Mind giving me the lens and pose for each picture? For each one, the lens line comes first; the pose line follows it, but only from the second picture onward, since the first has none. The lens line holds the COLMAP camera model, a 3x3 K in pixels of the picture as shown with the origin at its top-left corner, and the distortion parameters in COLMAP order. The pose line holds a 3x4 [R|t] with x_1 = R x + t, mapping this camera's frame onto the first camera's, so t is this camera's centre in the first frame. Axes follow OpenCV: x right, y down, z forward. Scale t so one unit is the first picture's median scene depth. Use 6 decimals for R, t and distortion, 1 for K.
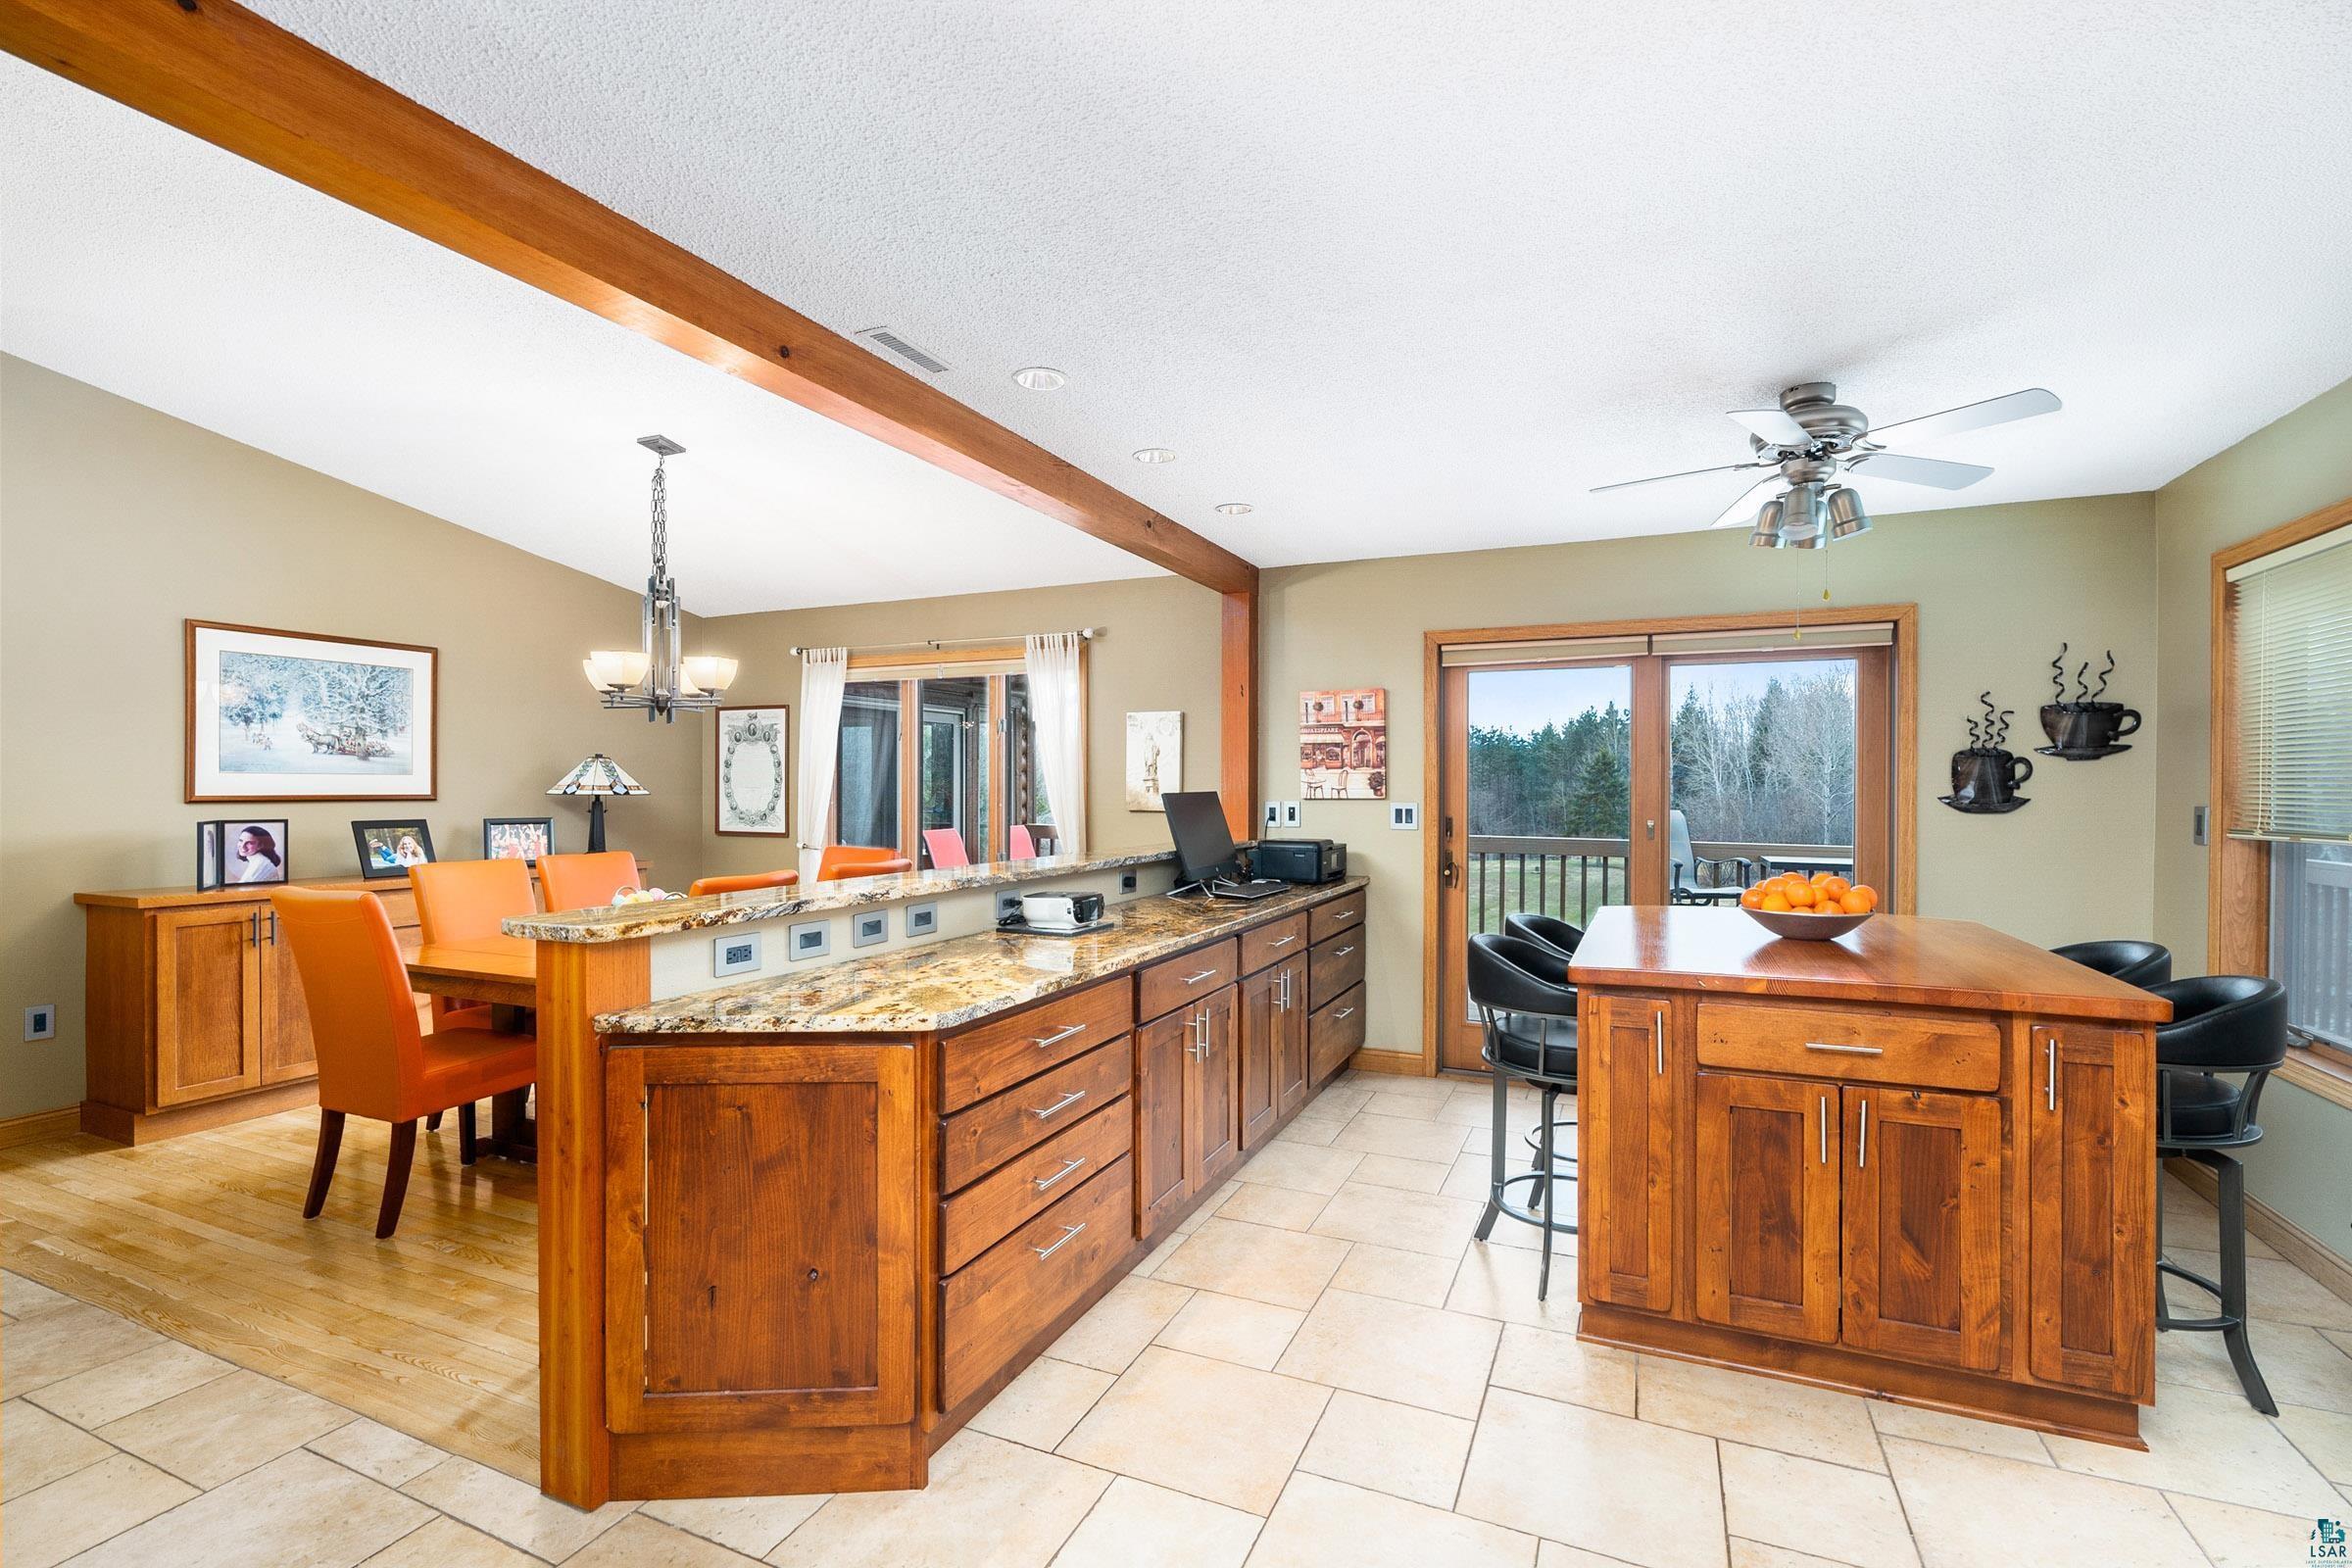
lens RADIAL K [[1071.4, 0, 1170.7], [0, 1071.4, 793.6], [0, 0, 1]] dist [-0.005390, 0.000050]
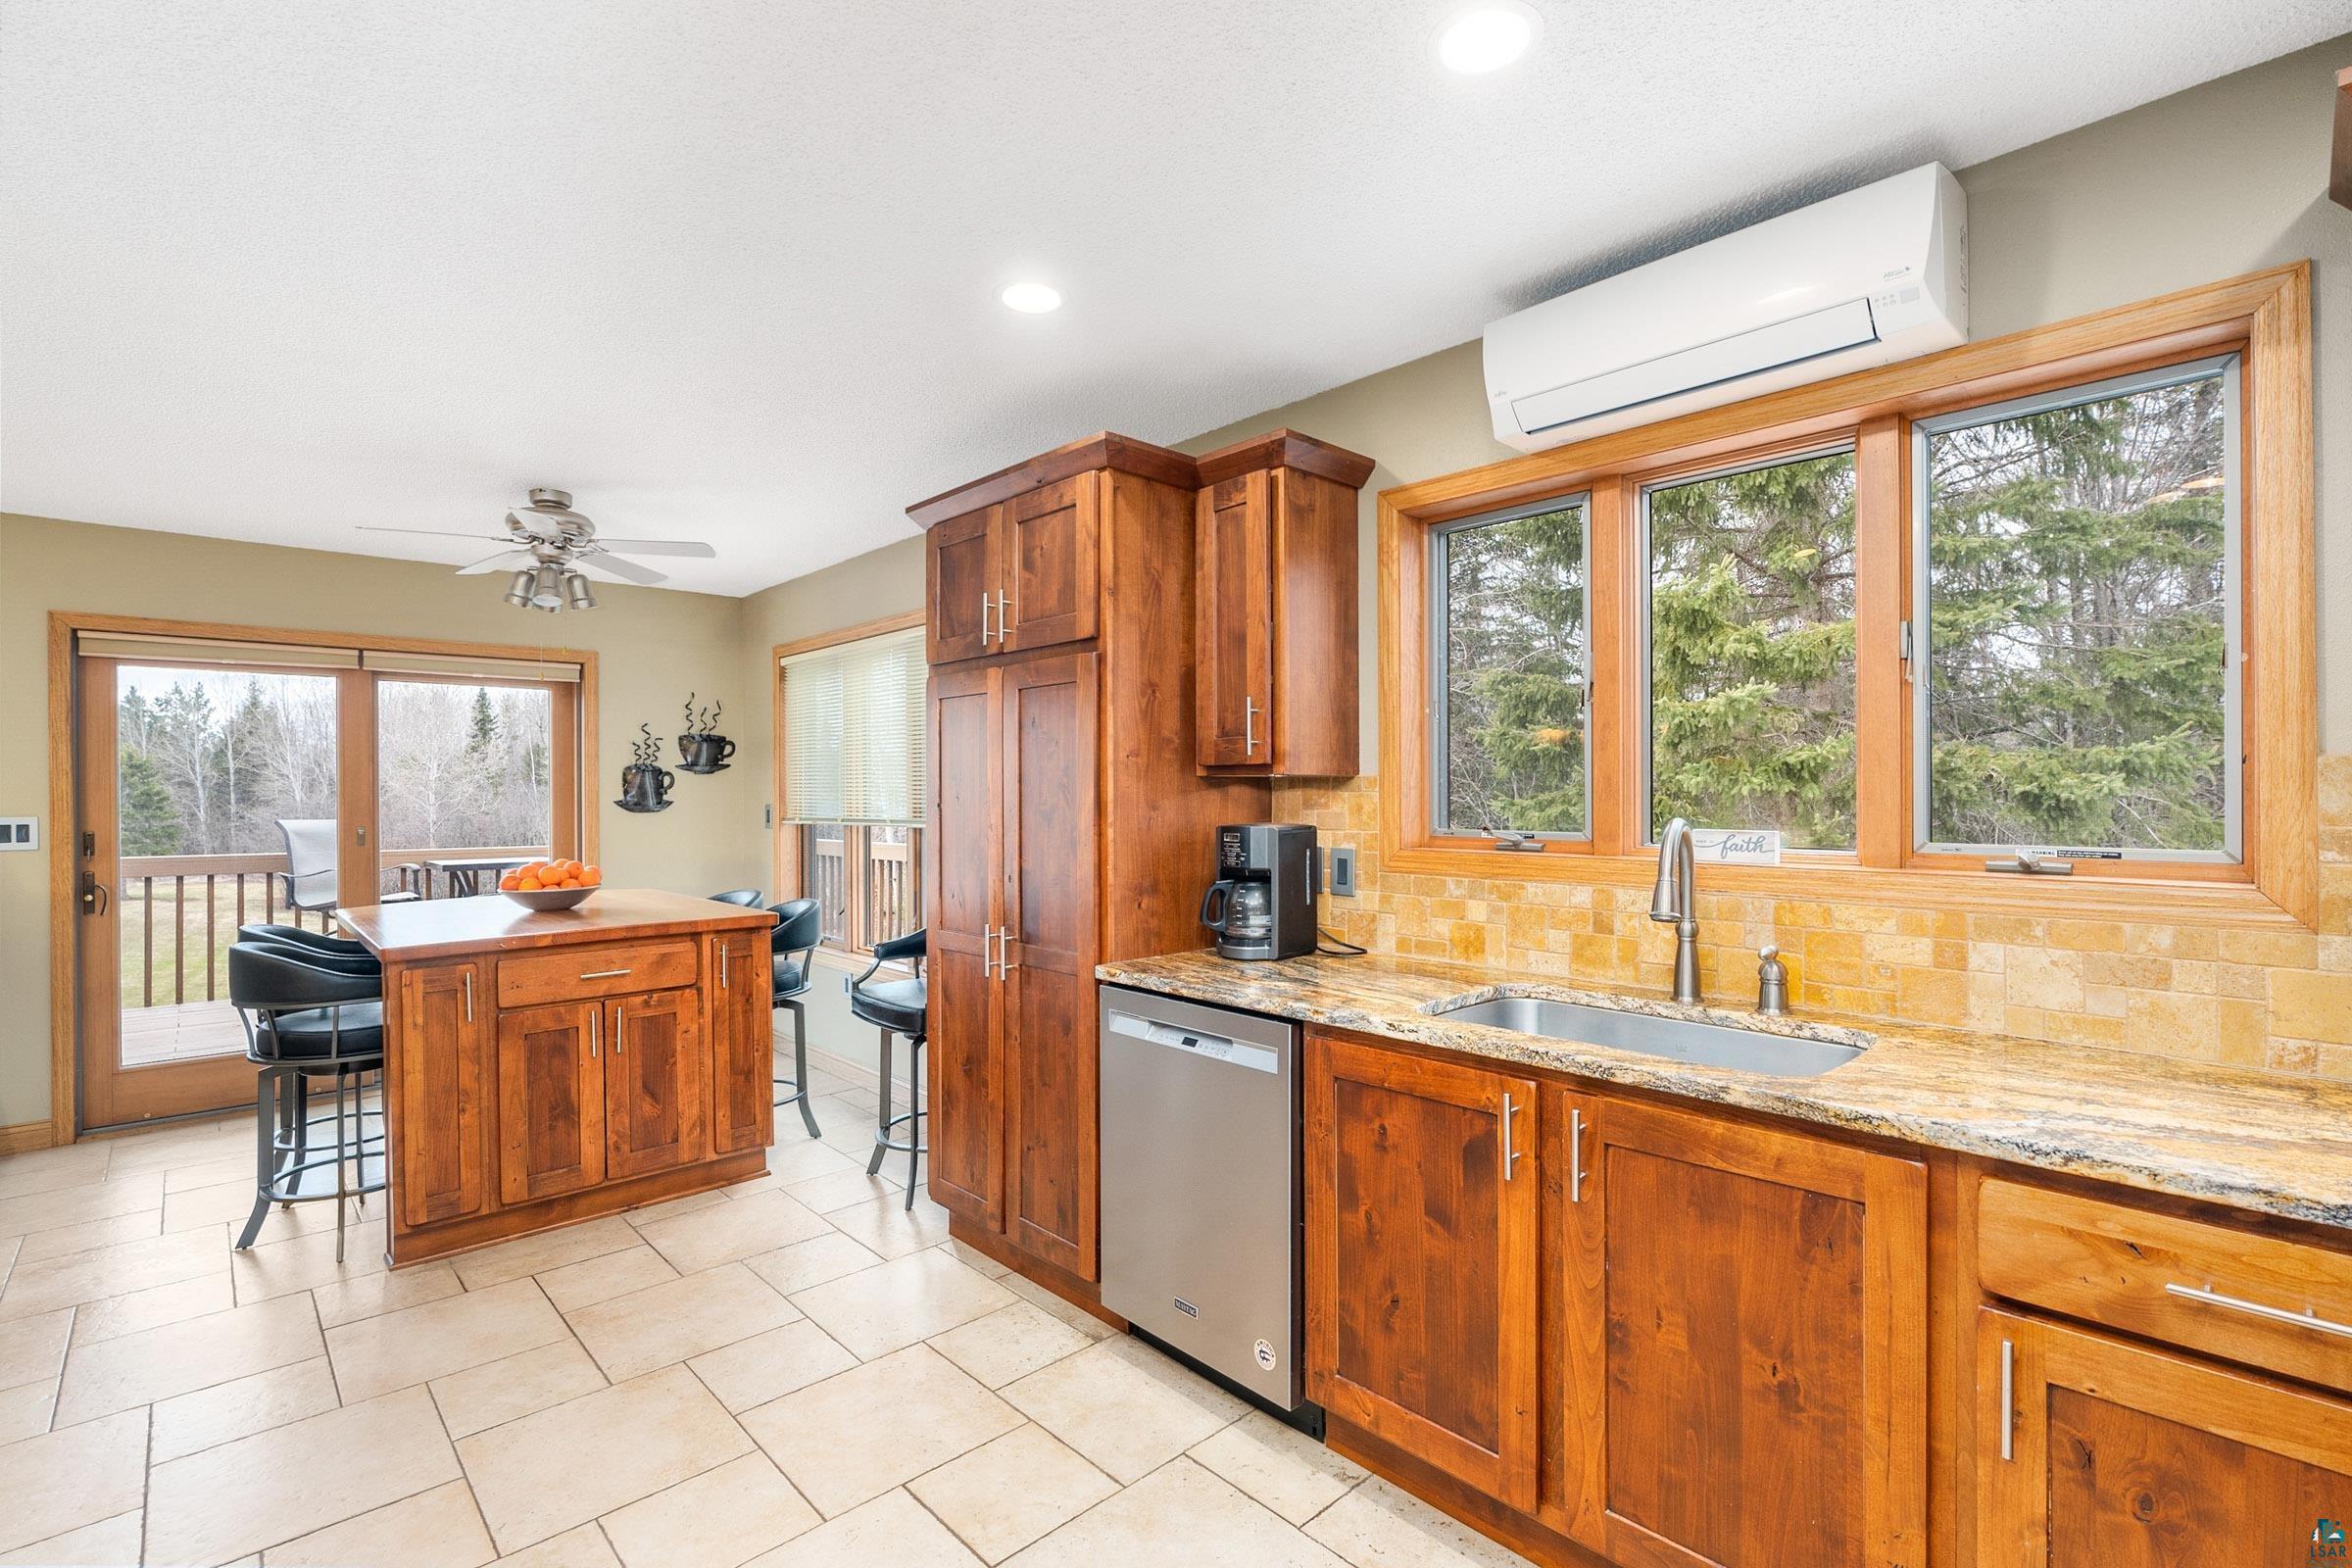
lens RADIAL K [[1071.4, 0, 1170.7], [0, 1071.4, 793.6], [0, 0, 1]] dist [-0.005390, 0.000050]
pose [[0.397865, -0.007705, 0.917412, -0.356294], [0.013444, 0.999906, 0.002568, 0.000599], [-0.917346, 0.011312, 0.397931, -0.254515]]
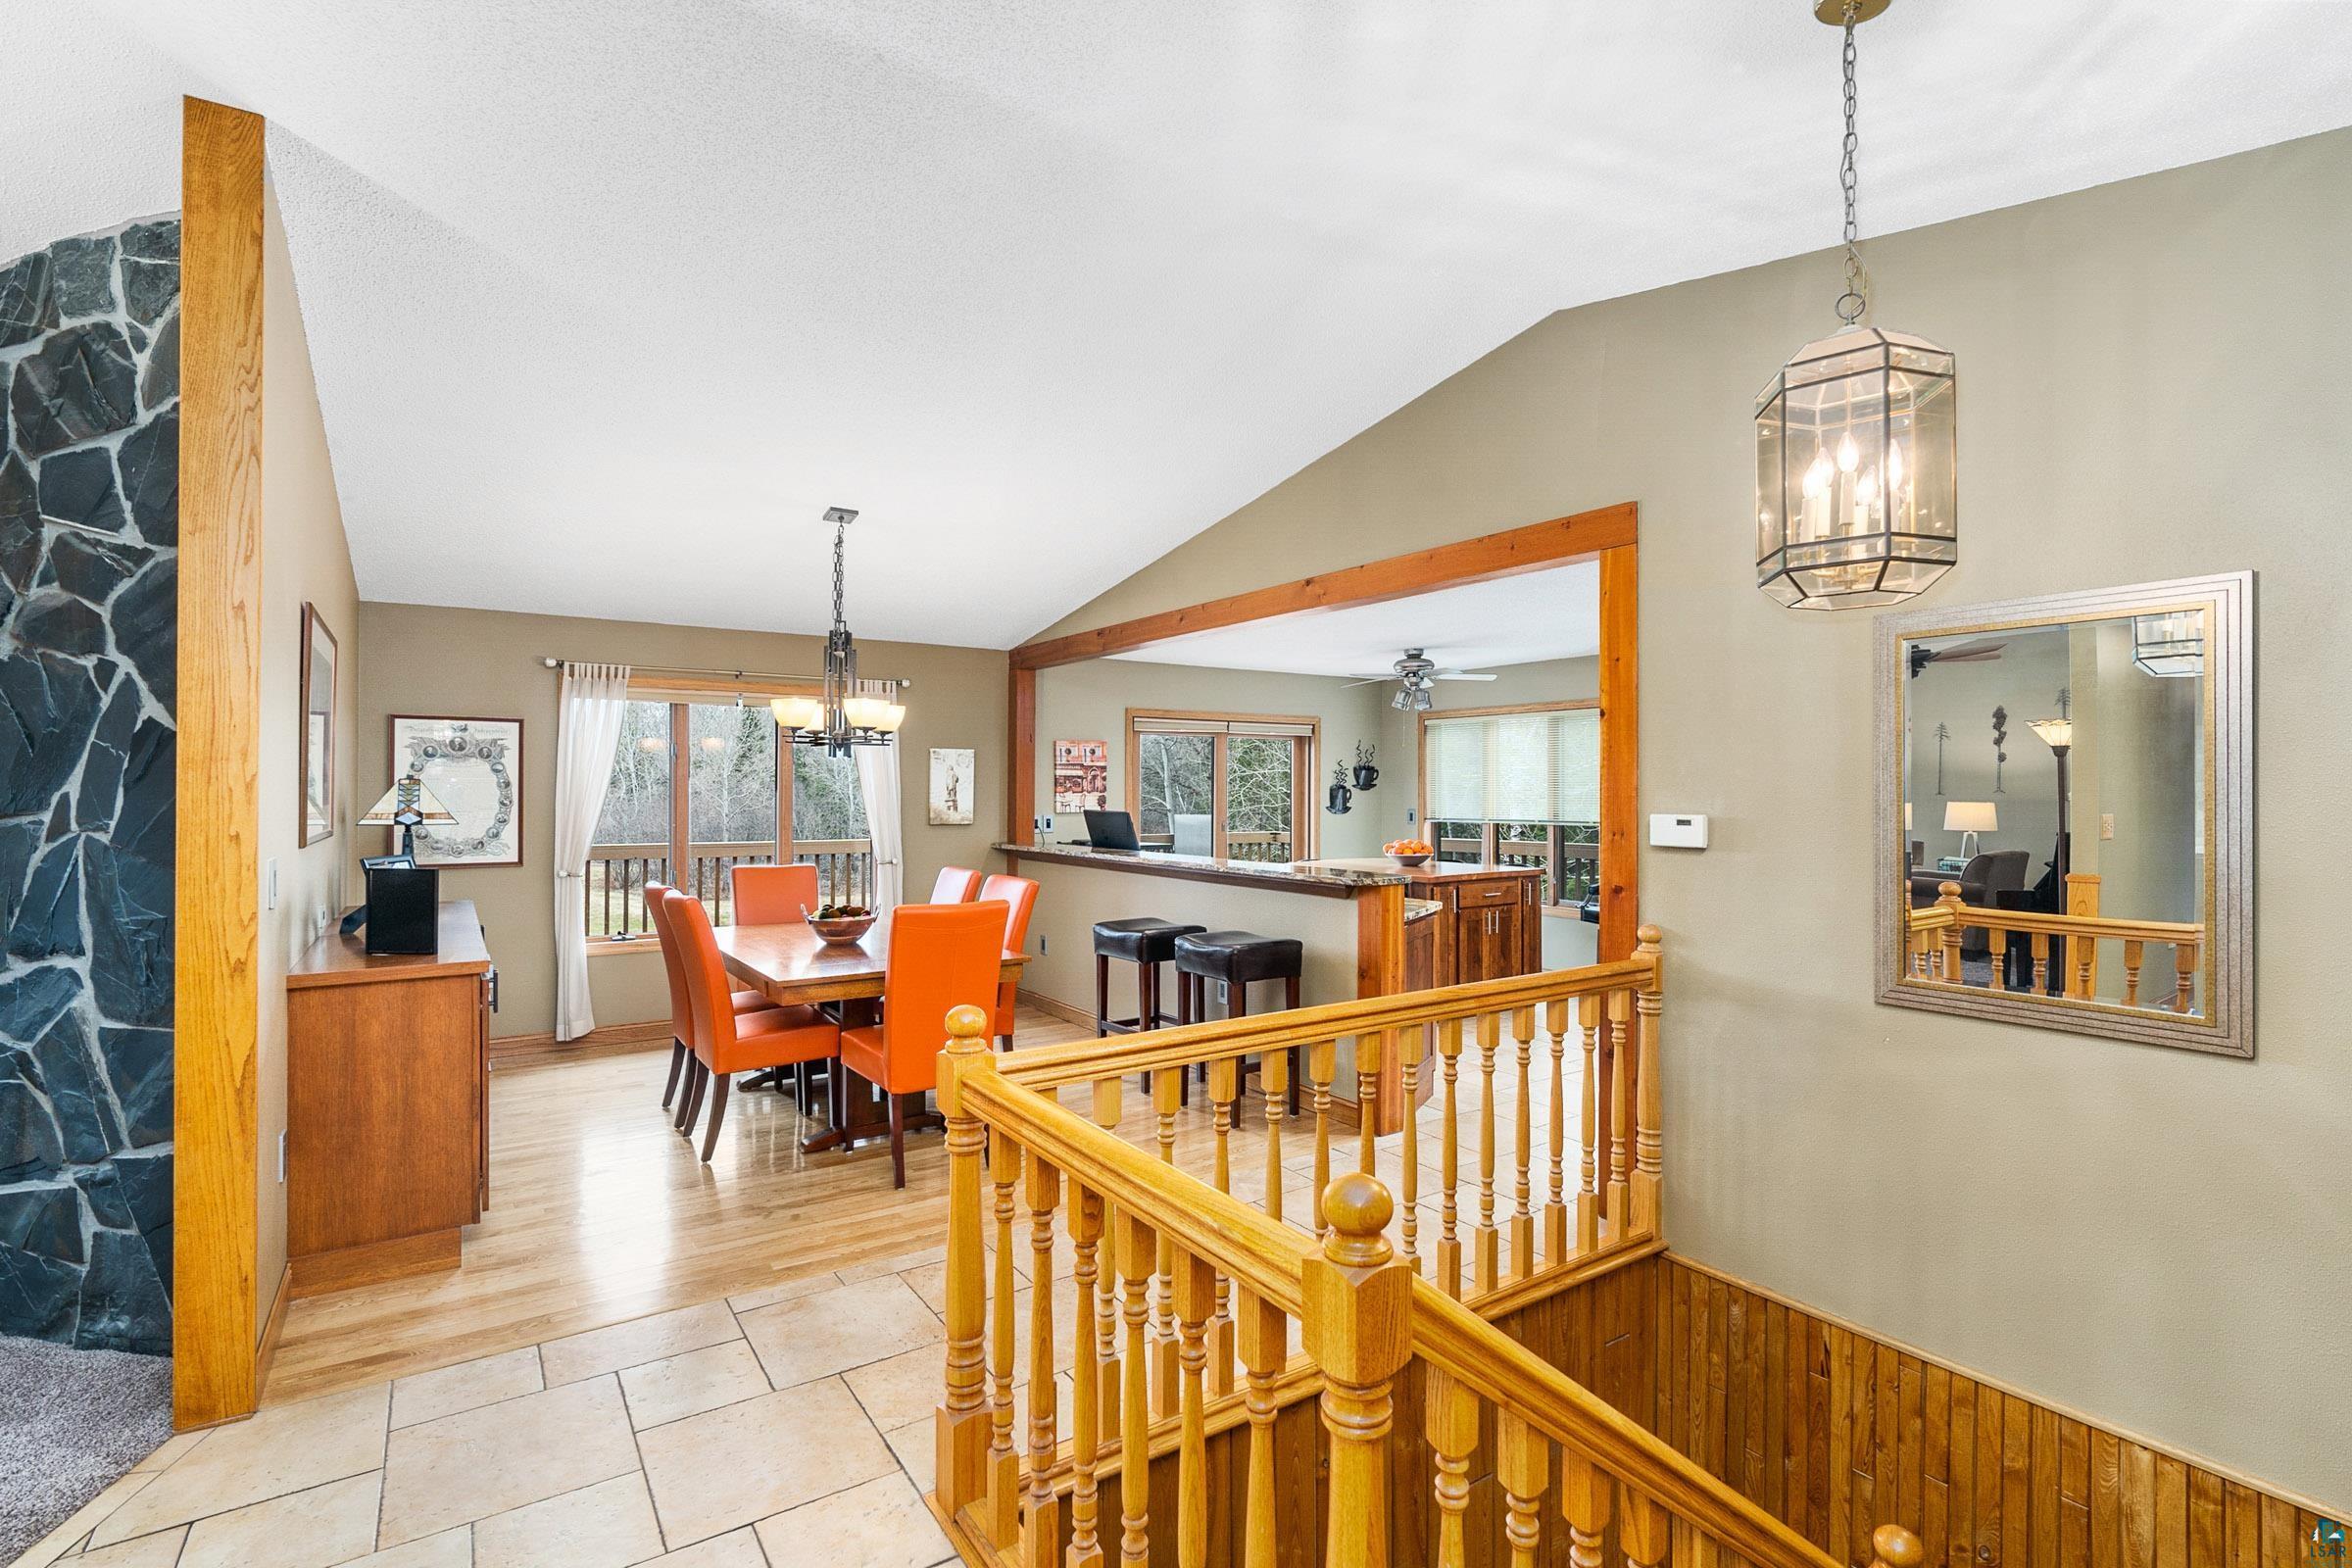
lens RADIAL K [[1071.4, 0, 1170.7], [0, 1071.4, 793.6], [0, 0, 1]] dist [-0.005390, 0.000050]
pose [[0.528695, -0.004764, 0.848799, -2.122882], [0.005888, 0.999981, 0.001945, -0.048204], [-0.848792, 0.003970, 0.528713, 0.169543]]
